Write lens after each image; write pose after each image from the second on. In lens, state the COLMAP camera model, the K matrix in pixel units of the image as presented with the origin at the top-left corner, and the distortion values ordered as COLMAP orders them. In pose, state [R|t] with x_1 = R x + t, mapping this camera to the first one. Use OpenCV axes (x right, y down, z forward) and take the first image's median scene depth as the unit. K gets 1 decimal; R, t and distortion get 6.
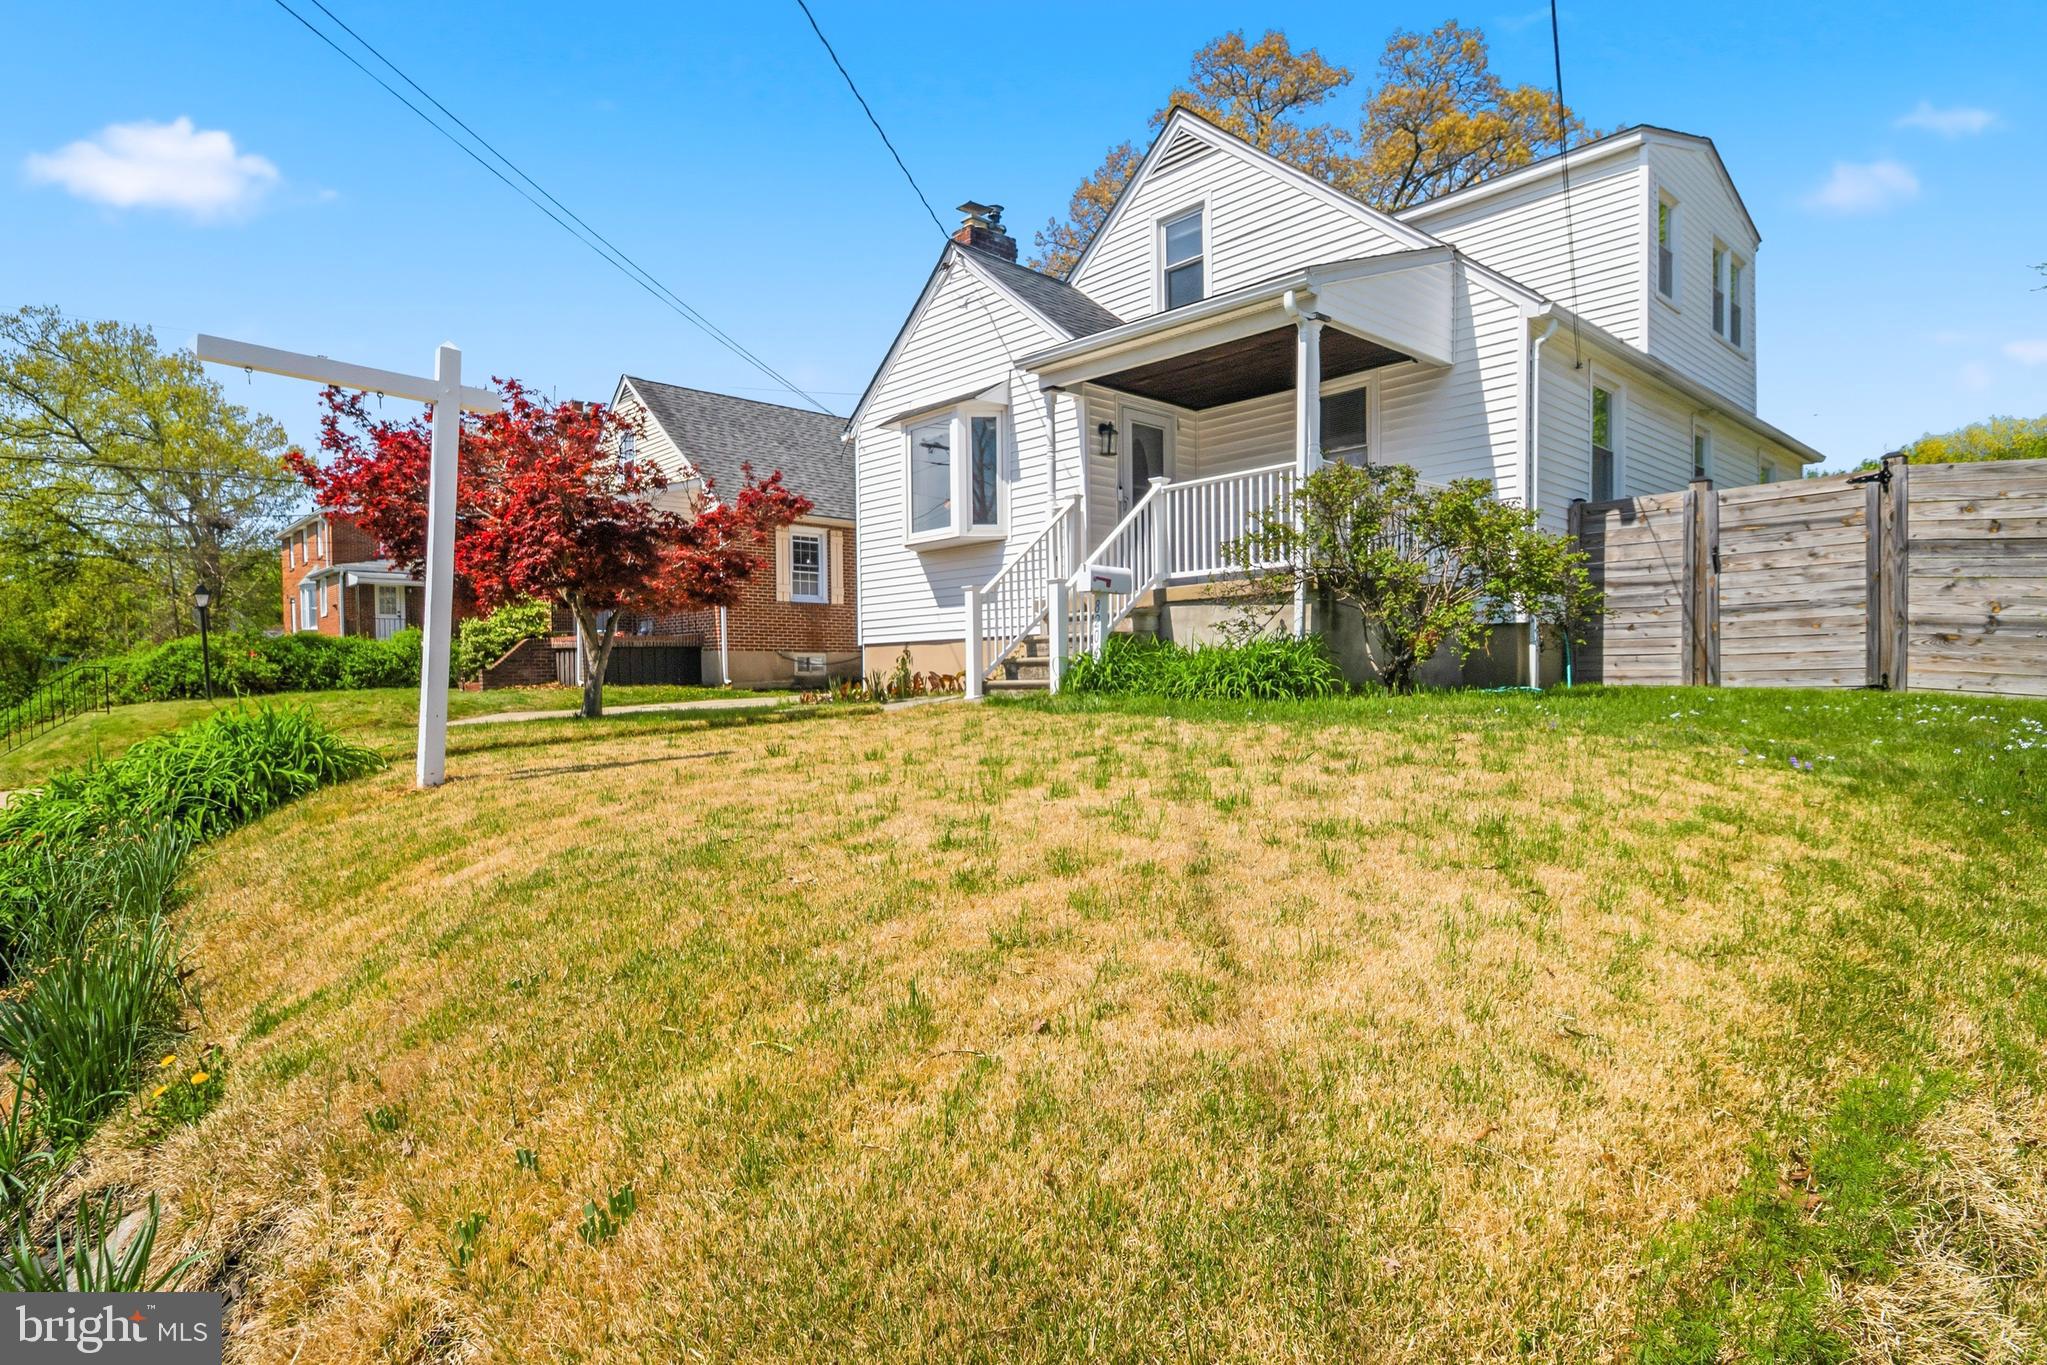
lens RADIAL K [[1082.2, 0, 1023.5], [0, 1082.2, 682.5], [0, 0, 1]] dist [-0.016514, 0.000887]
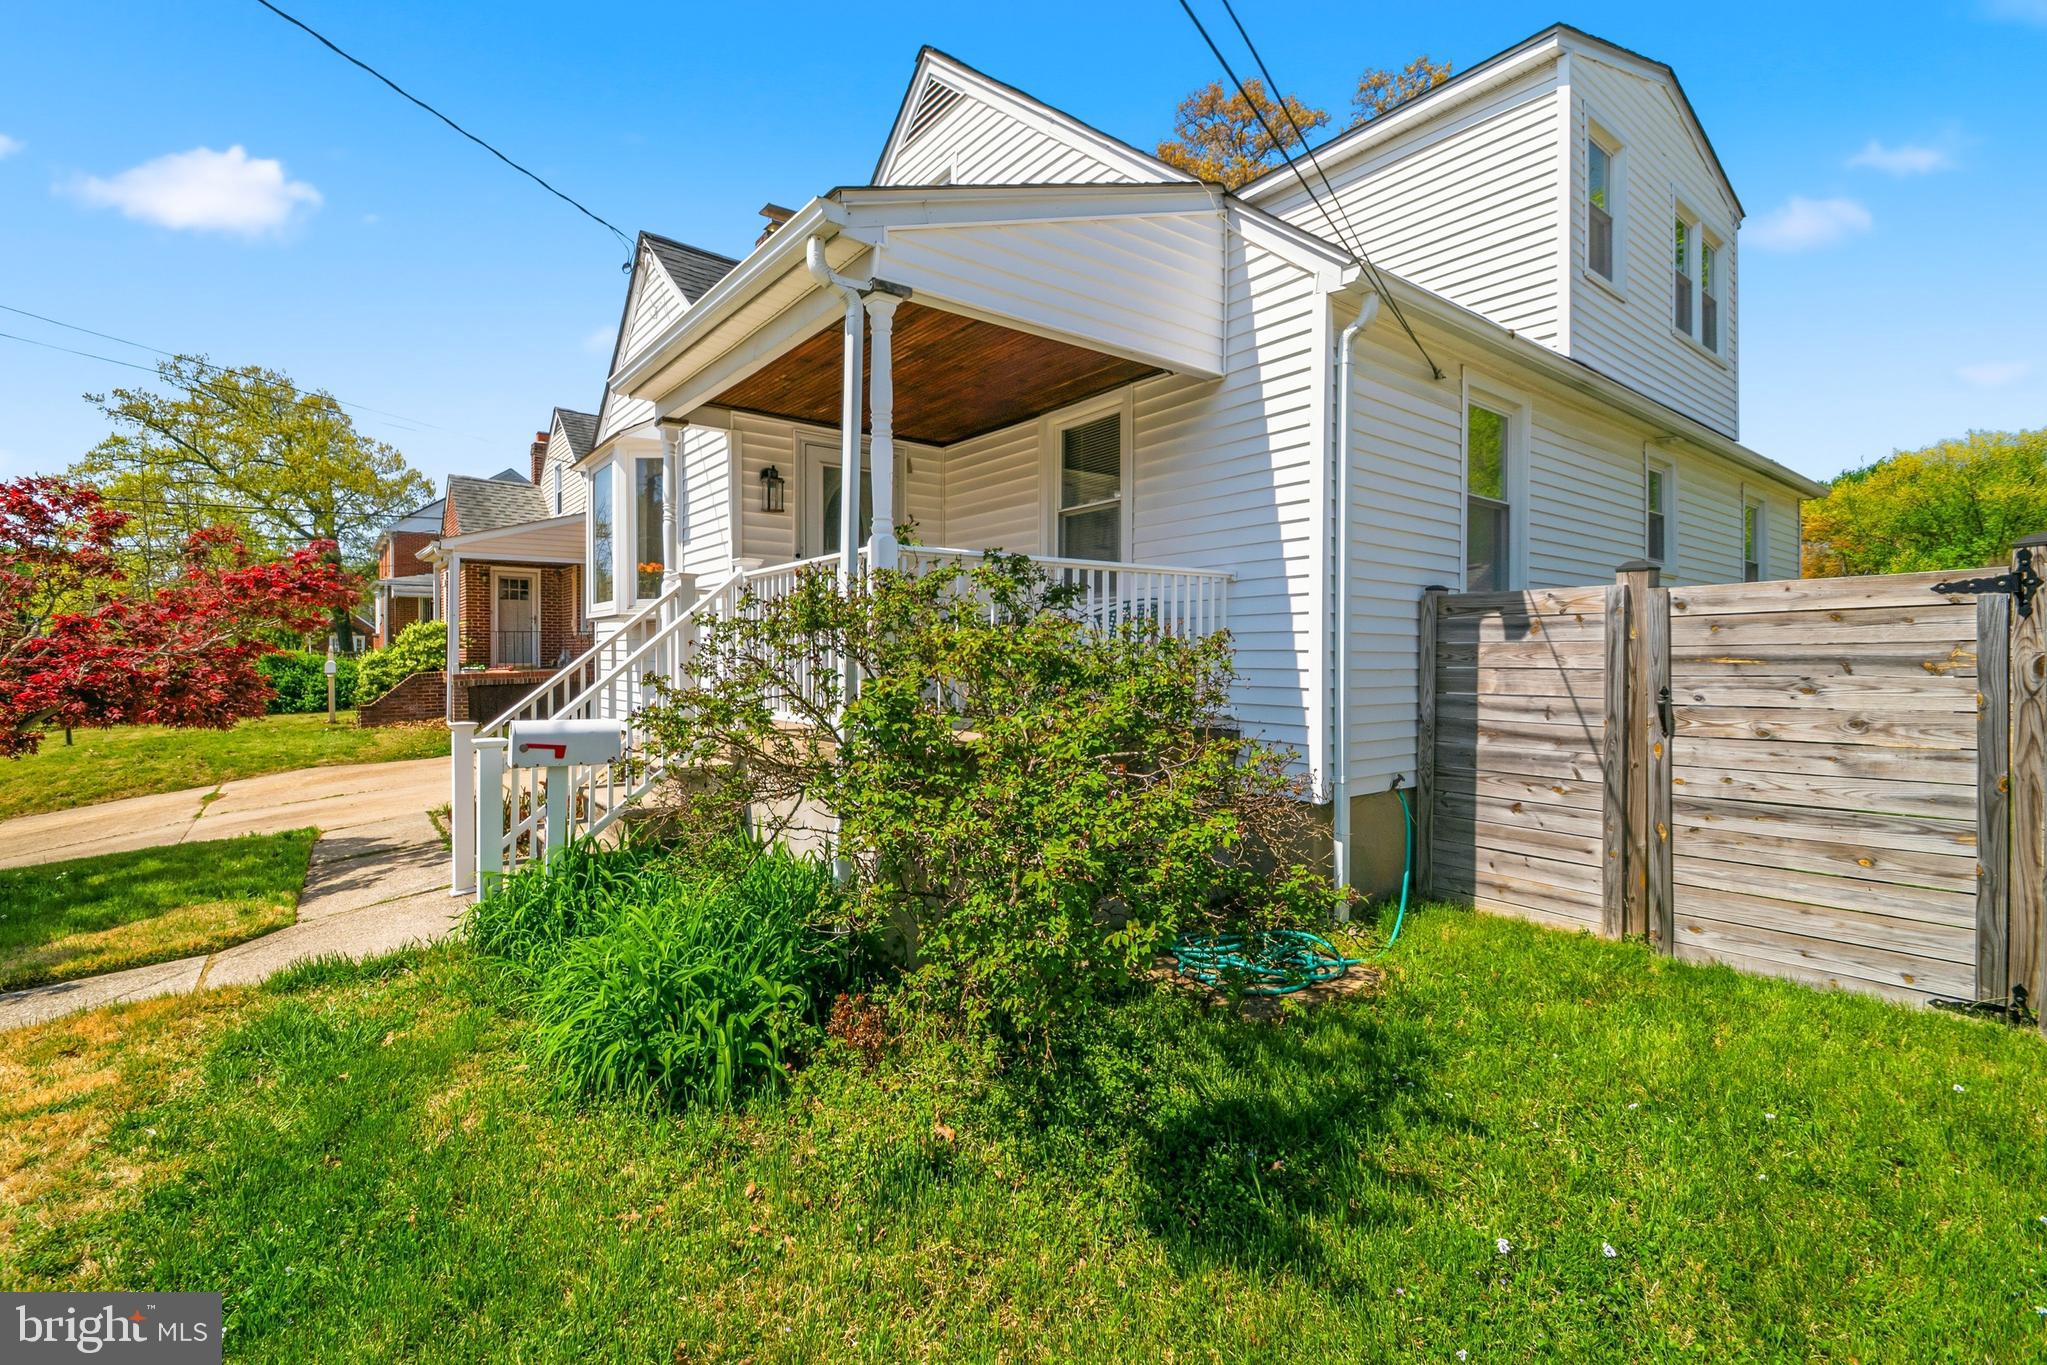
lens RADIAL K [[884.1, 0, 1017.4], [0, 884.1, 635.5], [0, 0, 1]] dist [0.001914, -0.009383]
pose [[0.996267, 0.010416, -0.085693, 0.333590], [-0.012244, 0.999708, -0.020825, -0.134593], [0.085452, 0.021796, 0.996104, 0.492500]]
